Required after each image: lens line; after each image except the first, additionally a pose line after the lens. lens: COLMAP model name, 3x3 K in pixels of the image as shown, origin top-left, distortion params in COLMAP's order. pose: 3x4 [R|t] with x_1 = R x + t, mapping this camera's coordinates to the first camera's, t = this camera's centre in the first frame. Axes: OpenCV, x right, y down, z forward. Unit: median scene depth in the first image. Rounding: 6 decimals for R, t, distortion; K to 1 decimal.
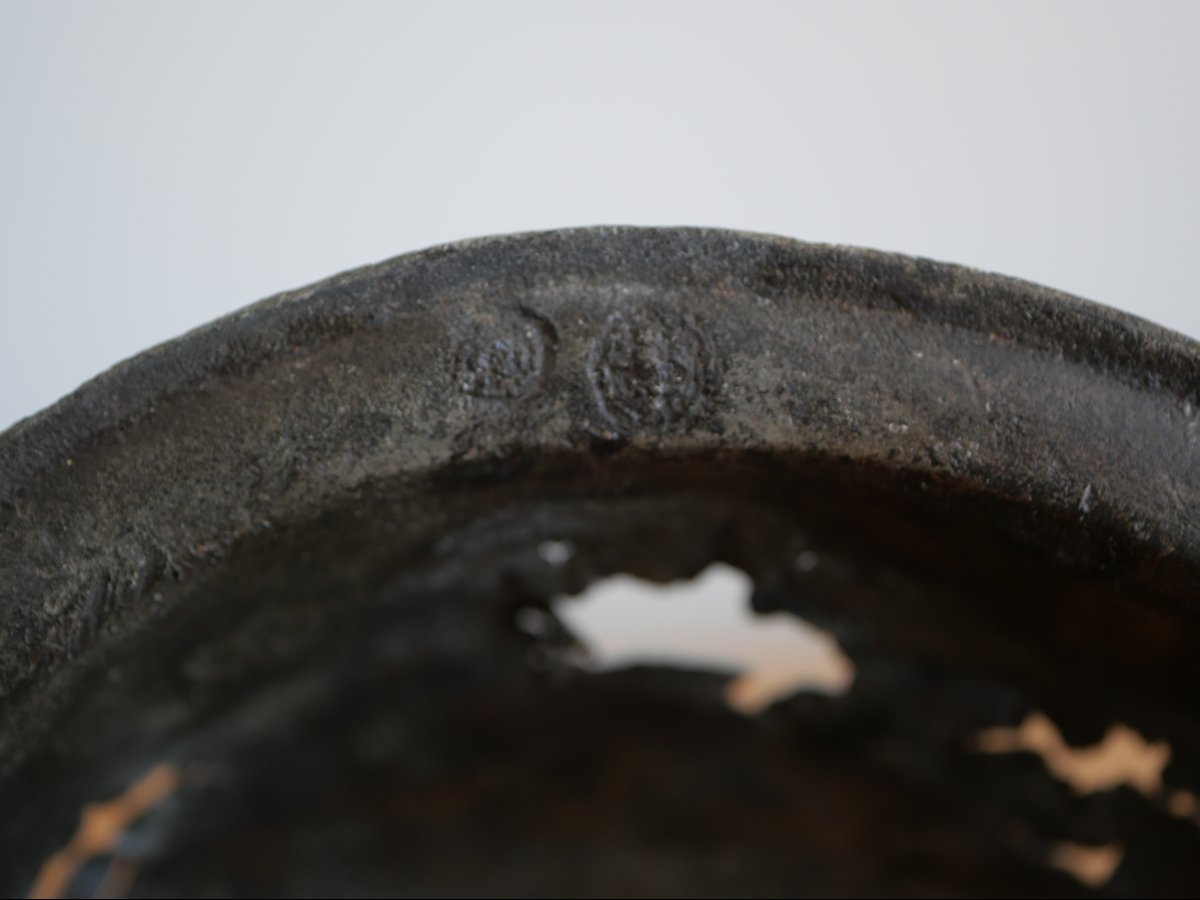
lens RADIAL K [[2316.2, 0, 600.0], [0, 2316.2, 450.0], [0, 0, 1]] dist [-0.015172, 0.035466]
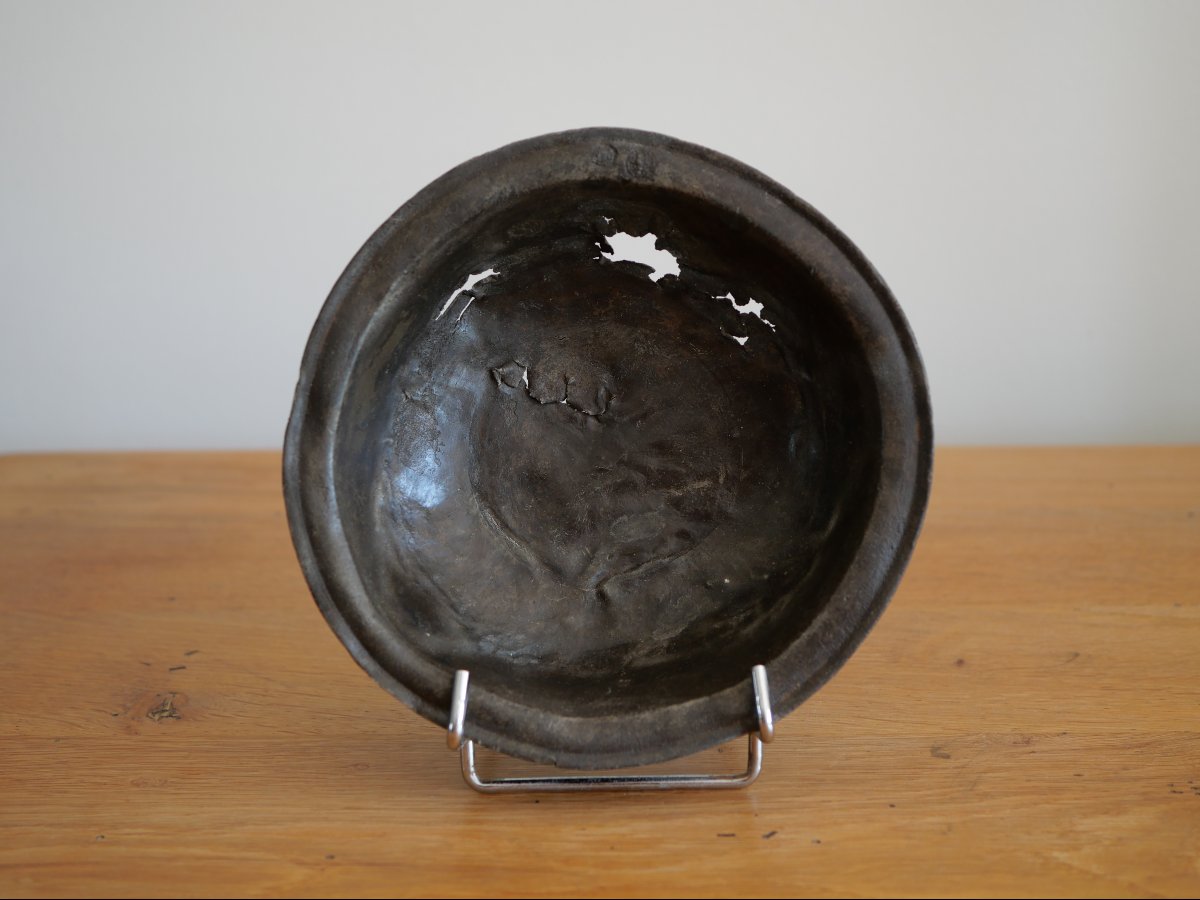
lens RADIAL K [[2316.2, 0, 600.0], [0, 2316.2, 450.0], [0, 0, 1]] dist [-0.015172, 0.035466]
pose [[0.987483, 0.156904, -0.016095, 0.099717], [-0.157716, 0.983495, -0.088677, 0.845066], [0.001916, 0.090105, 0.995930, -3.072656]]
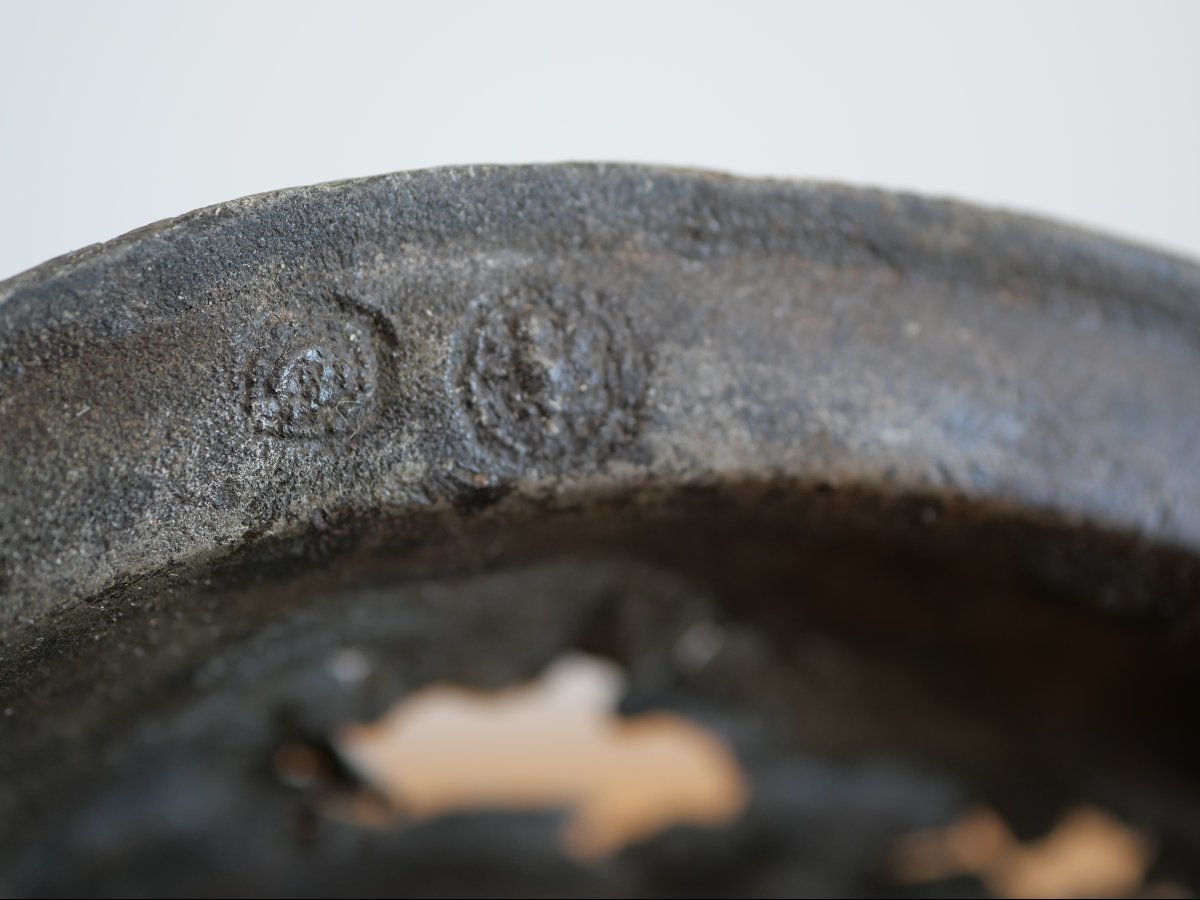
lens RADIAL K [[2316.2, 0, 600.0], [0, 2316.2, 450.0], [0, 0, 1]] dist [-0.015172, 0.035466]
pose [[0.963682, -0.078854, 0.255146, -0.133312], [0.087391, 0.995925, -0.022280, 0.002599], [-0.252349, 0.043768, 0.966646, 0.350806]]
